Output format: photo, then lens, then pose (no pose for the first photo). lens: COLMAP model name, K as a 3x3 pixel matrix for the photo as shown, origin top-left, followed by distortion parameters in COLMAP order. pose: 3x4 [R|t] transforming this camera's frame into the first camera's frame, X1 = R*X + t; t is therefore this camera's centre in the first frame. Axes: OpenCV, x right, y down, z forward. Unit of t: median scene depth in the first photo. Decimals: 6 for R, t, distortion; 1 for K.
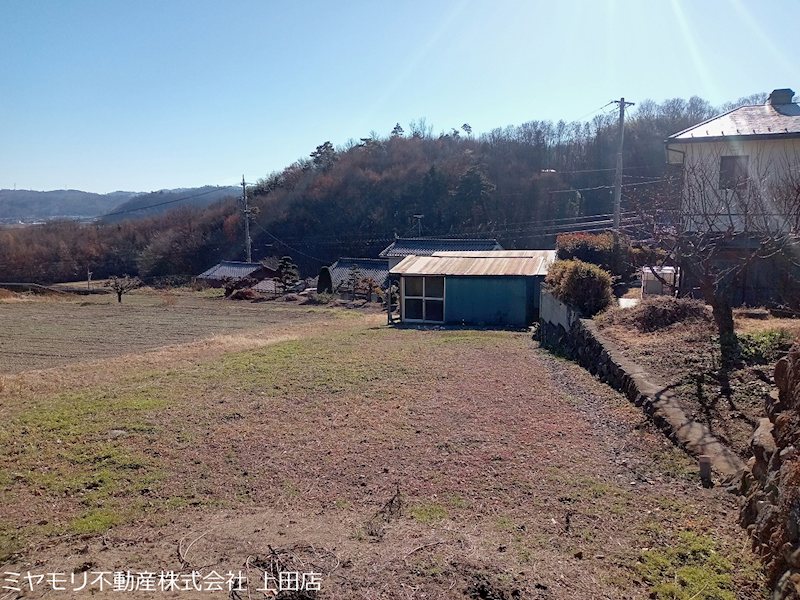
lens RADIAL K [[605.8, 0, 403.0], [0, 605.8, 296.5], [0, 0, 1]] dist [0.094554, -0.123977]
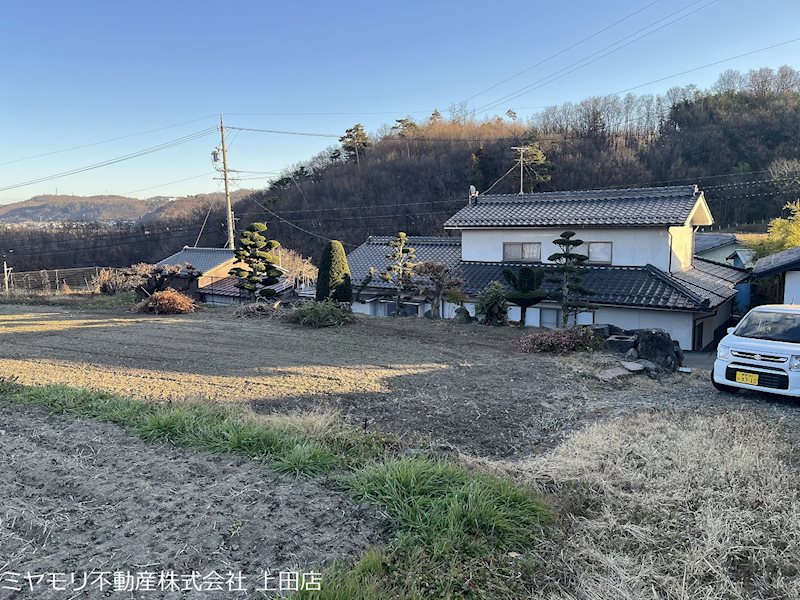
lens RADIAL K [[603.6, 0, 400.0], [0, 603.6, 300.0], [0, 0, 1]] dist [0.121069, -0.189326]
pose [[0.998277, -0.000689, -0.058671, -0.011434], [0.000782, 0.999998, 0.001559, -0.001143], [0.058670, -0.001603, 0.998276, 0.115216]]
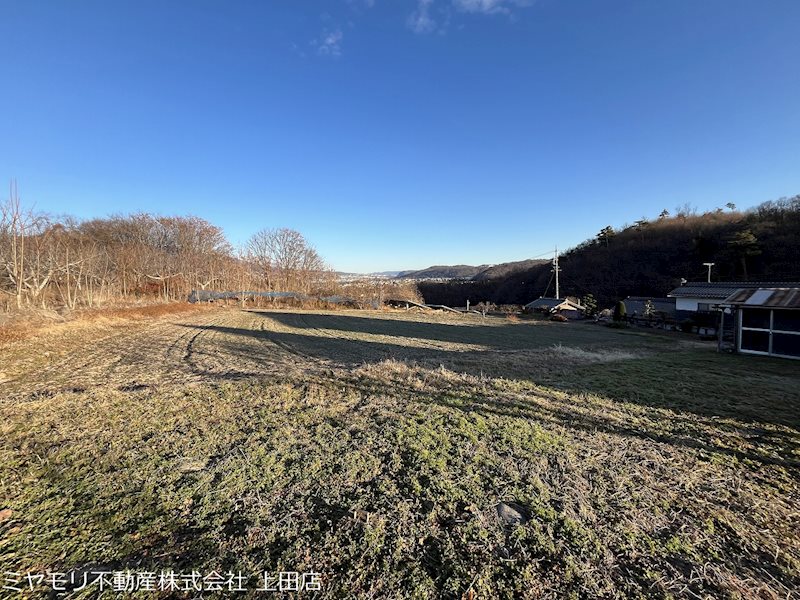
lens RADIAL K [[321.8, 0, 396.1], [0, 321.8, 299.4], [0, 0, 1]] dist [-0.009744, 0.000119]
pose [[0.769731, 0.030020, -0.637662, -0.012159], [-0.067277, 0.997146, -0.034266, 0.001161], [0.634813, 0.069276, 0.769554, 0.023872]]
